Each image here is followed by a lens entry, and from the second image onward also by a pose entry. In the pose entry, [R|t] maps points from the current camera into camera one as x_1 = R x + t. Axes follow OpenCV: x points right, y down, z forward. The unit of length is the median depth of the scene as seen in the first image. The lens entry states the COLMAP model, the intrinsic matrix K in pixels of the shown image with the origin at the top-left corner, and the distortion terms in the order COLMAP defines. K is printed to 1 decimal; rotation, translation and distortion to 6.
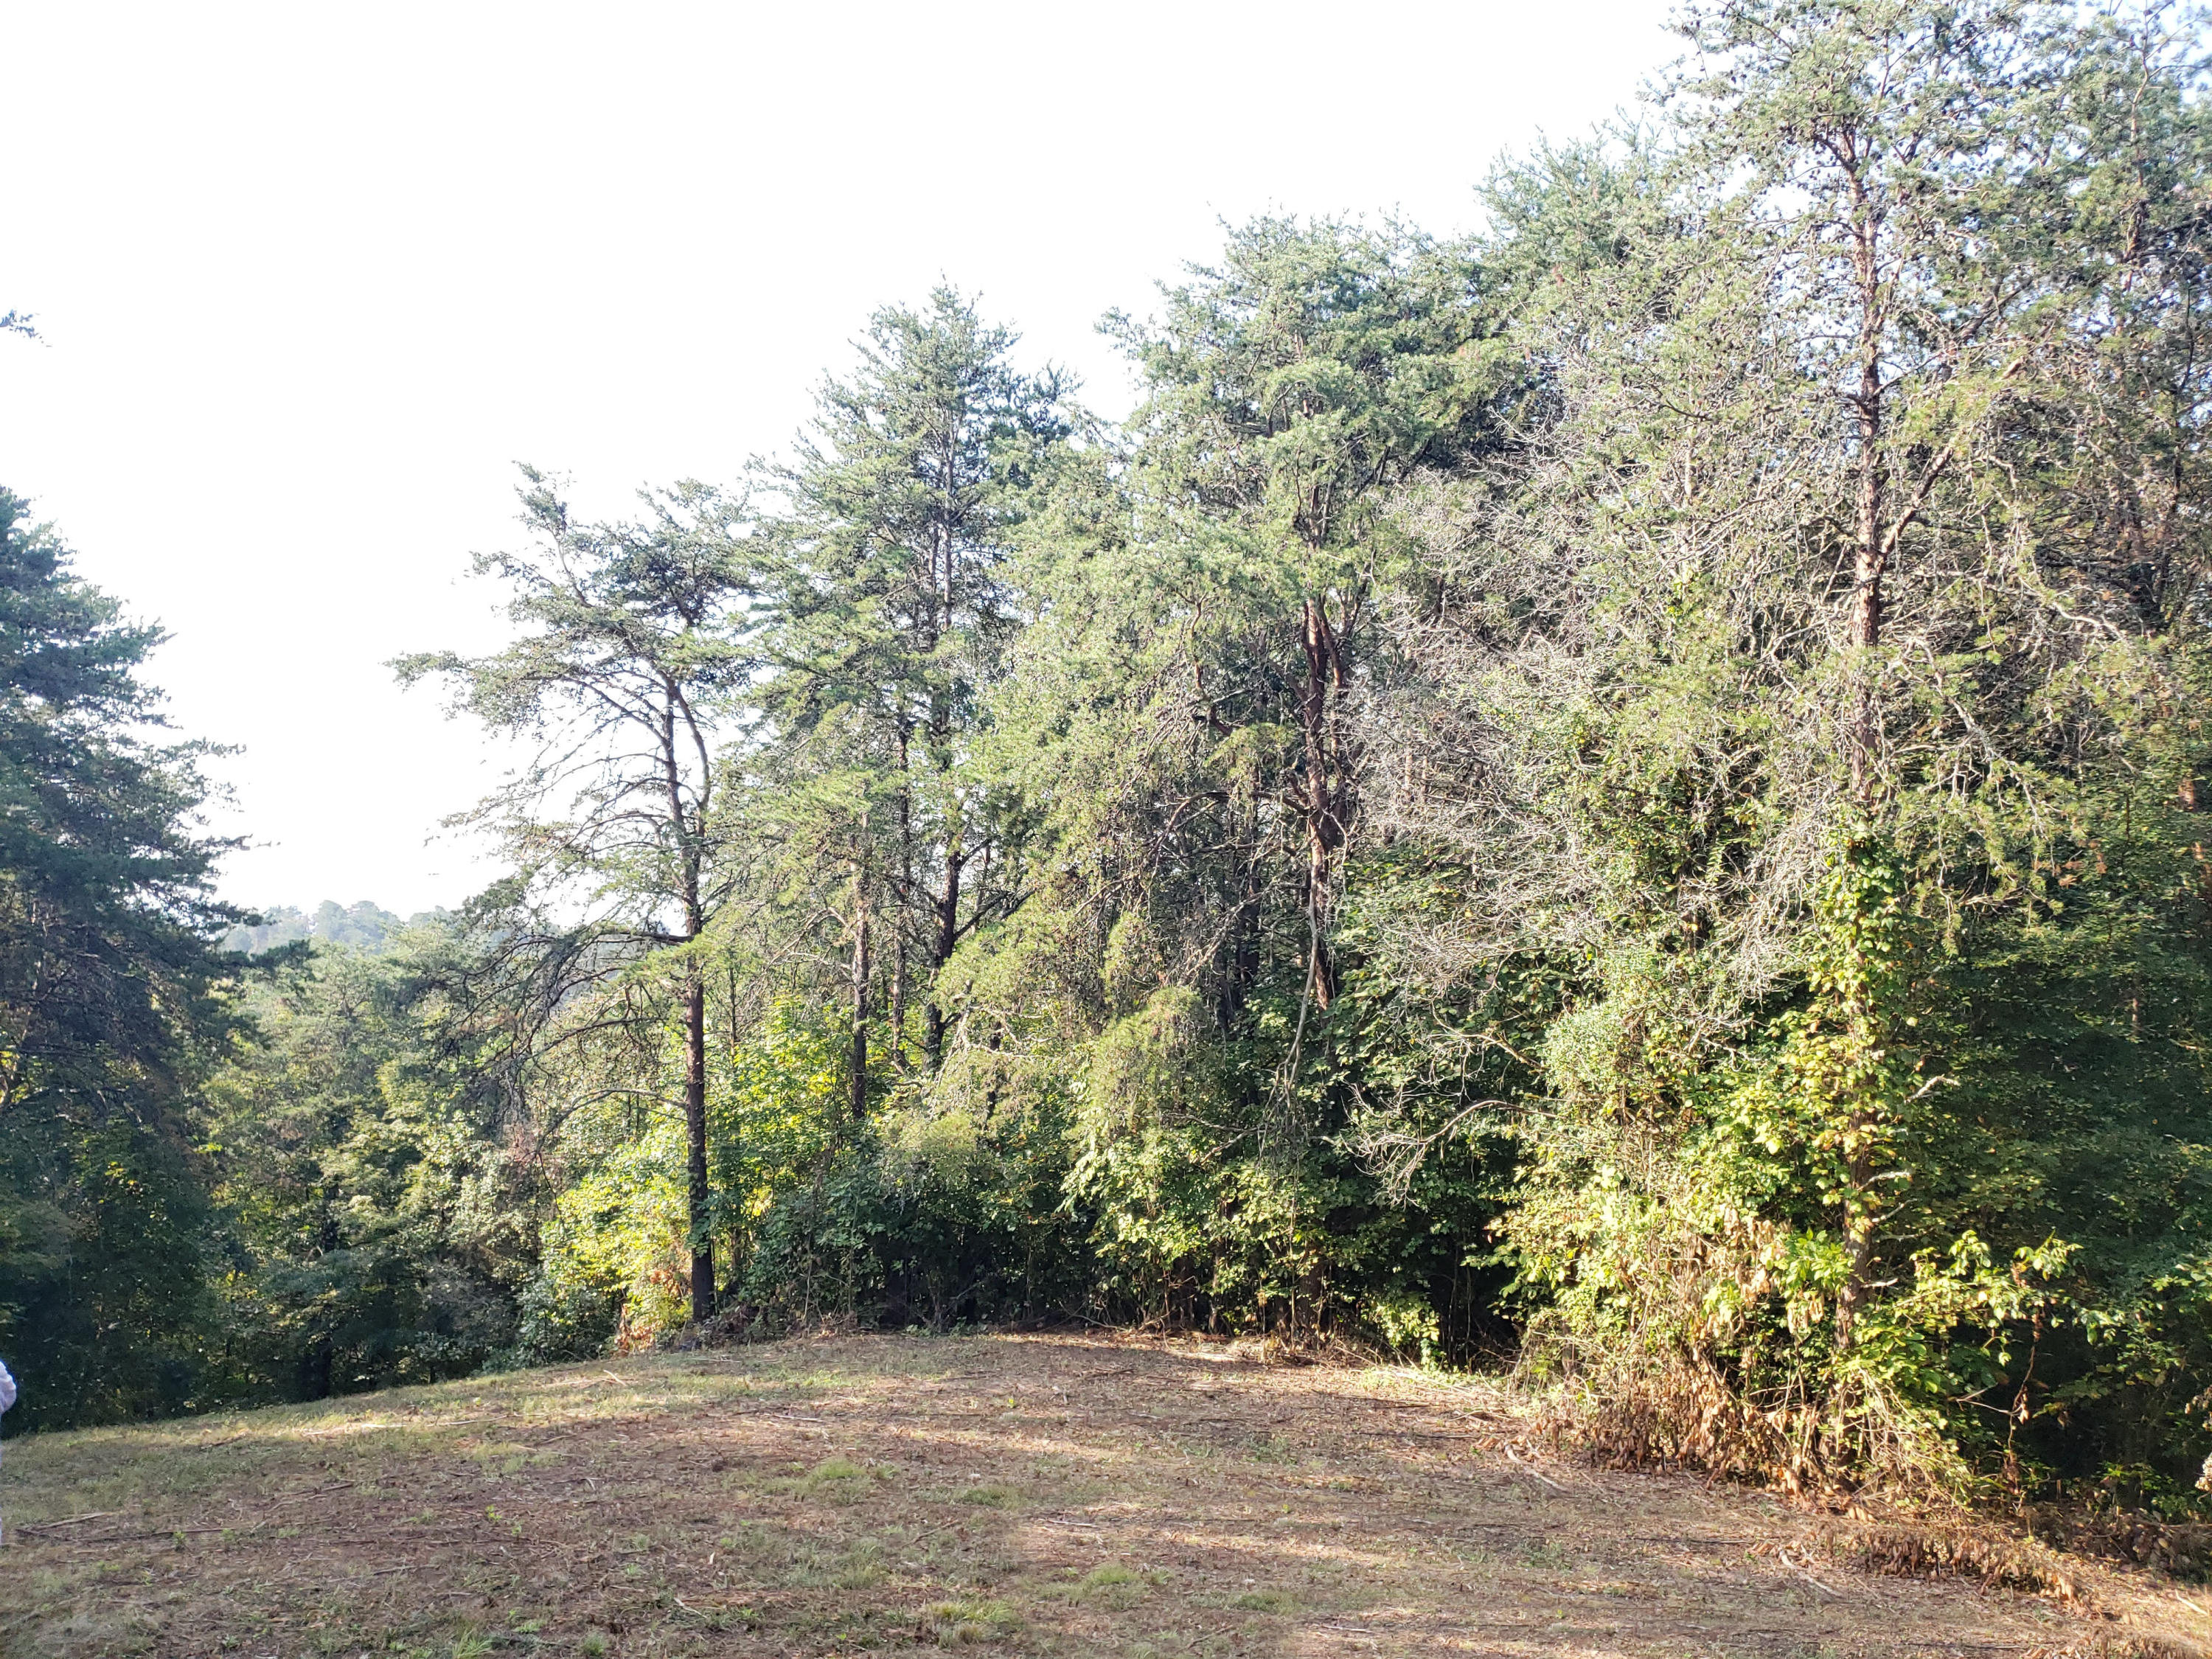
lens RADIAL K [[1677.8, 0, 1101.2], [0, 1677.8, 823.0], [0, 0, 1]] dist [-0.002967, 0.024111]
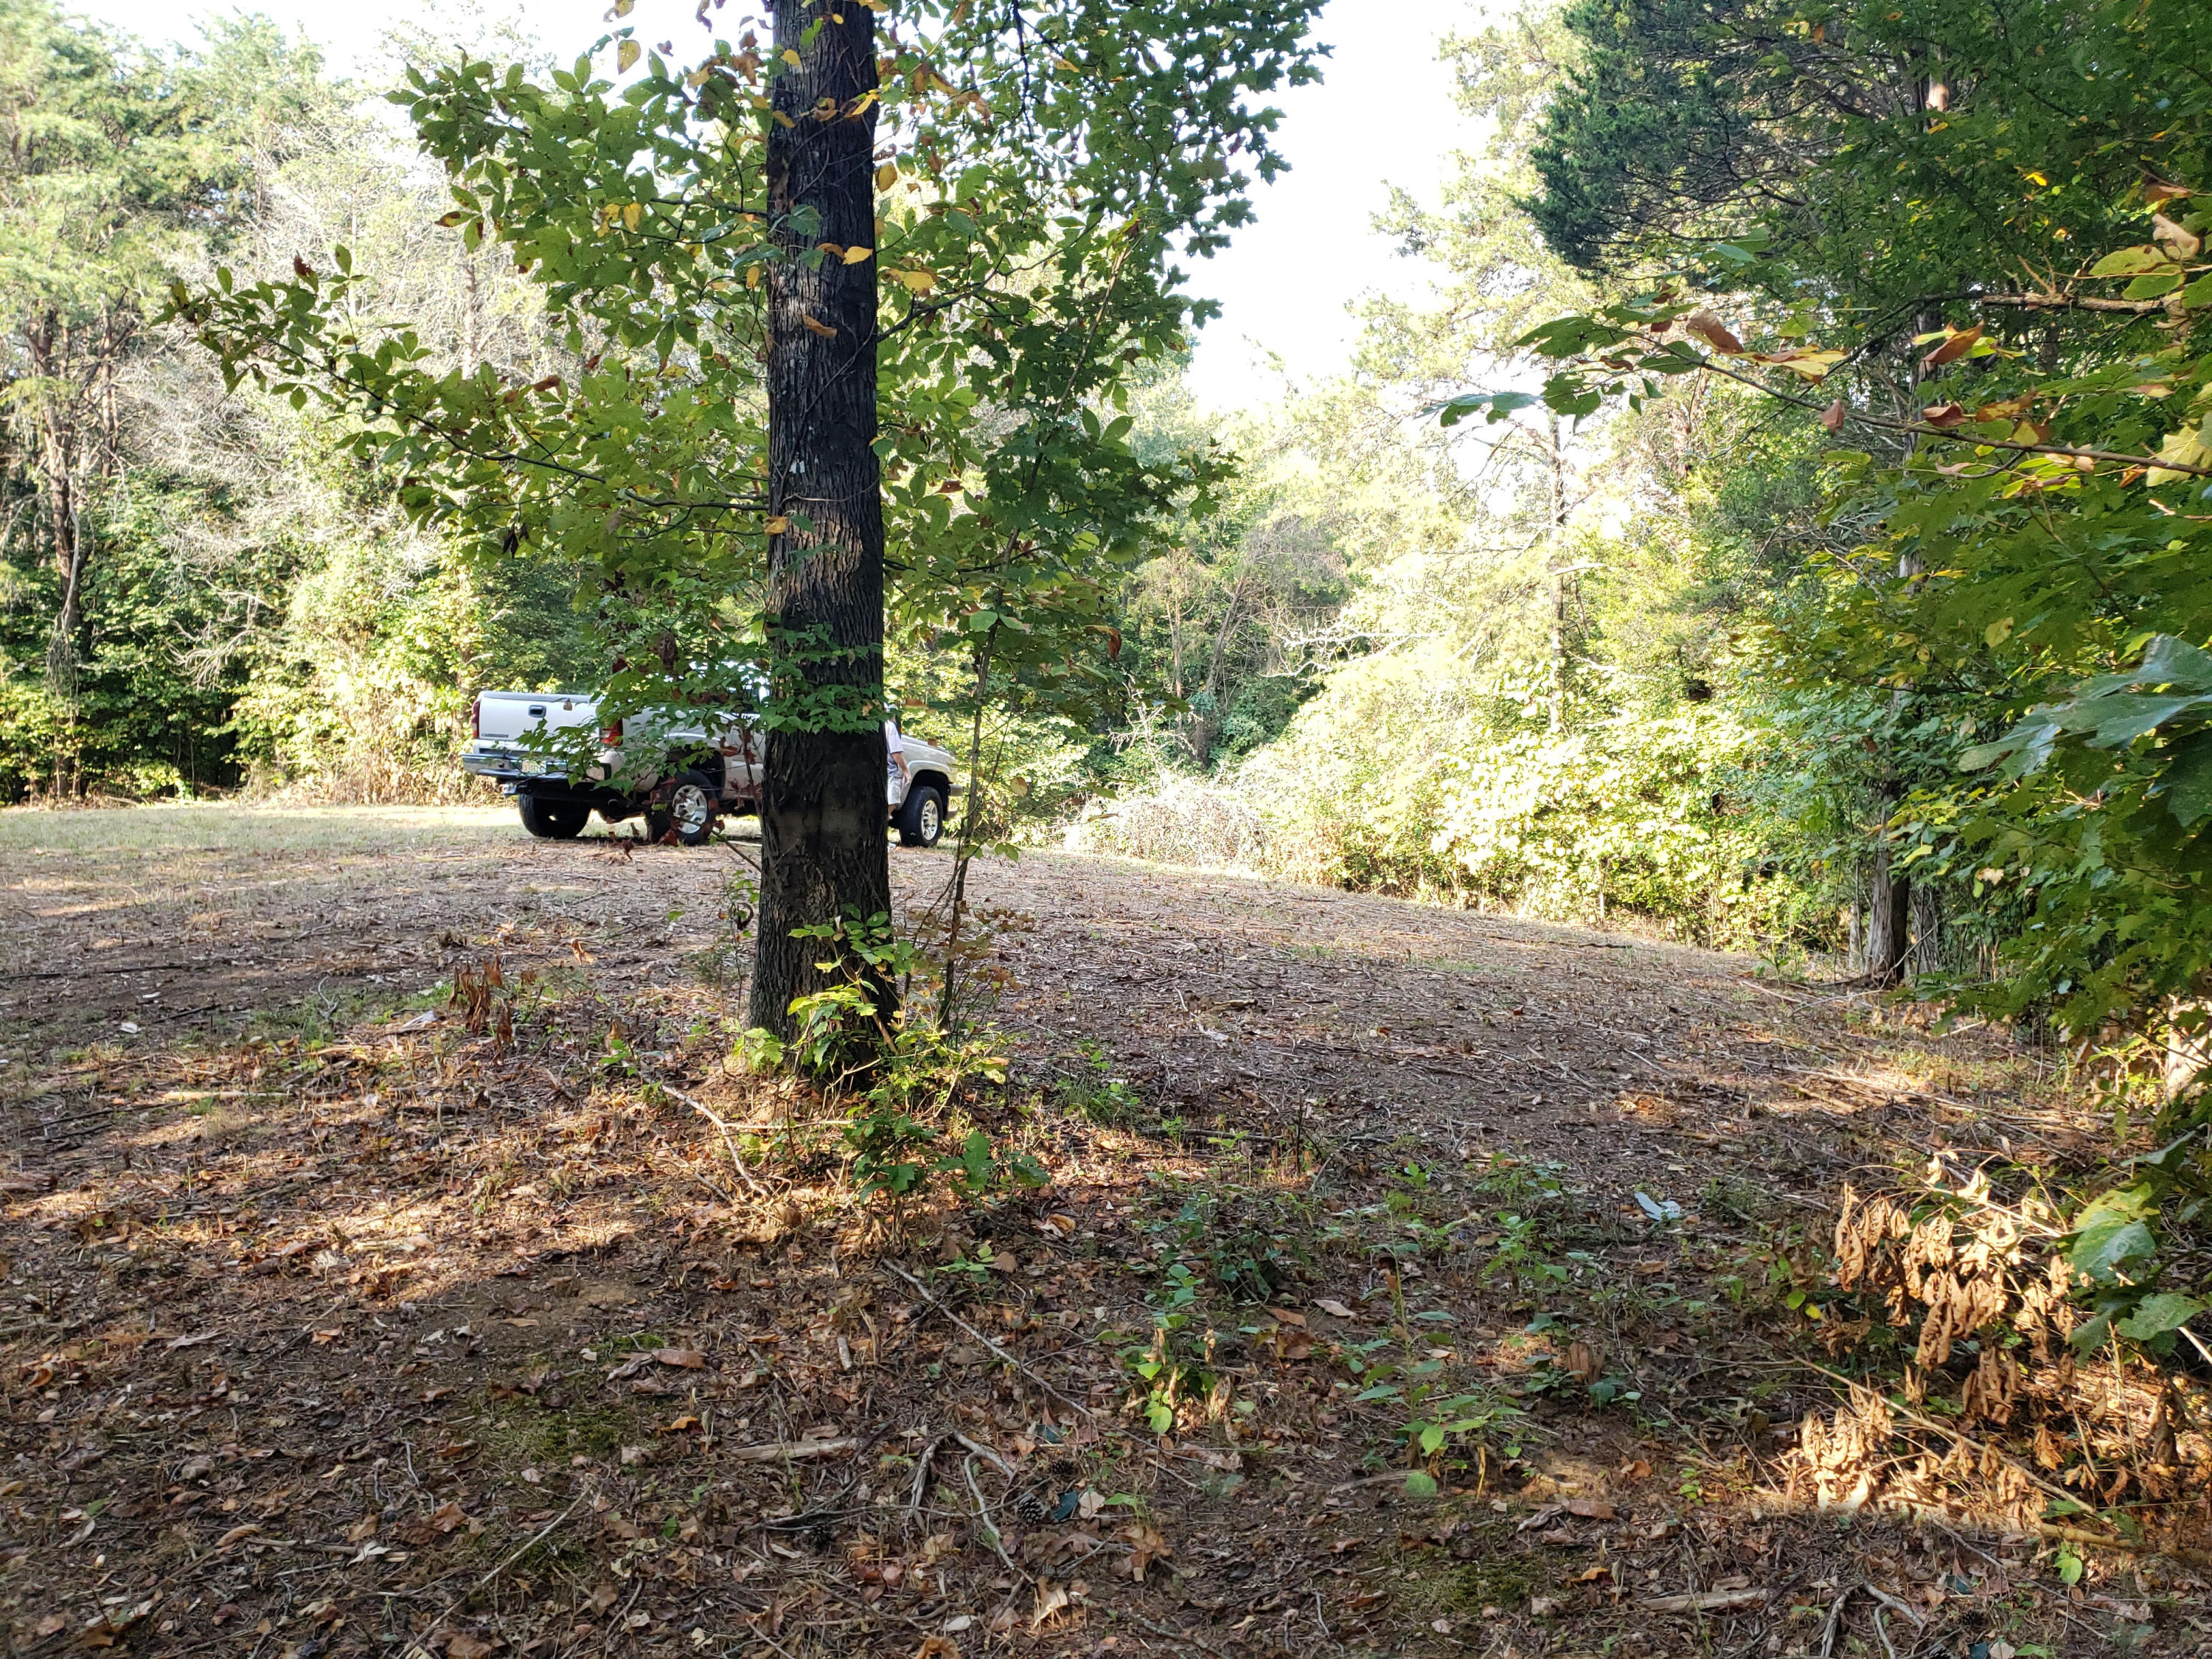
lens RADIAL K [[1676.0, 0, 1105.3], [0, 1676.0, 829.7], [0, 0, 1]] dist [0.003168, 0.011709]
pose [[0.617465, -0.098199, 0.780444, -0.619332], [-0.090419, 0.976739, 0.194435, -0.052148], [-0.781384, -0.190624, 0.594223, -0.791880]]
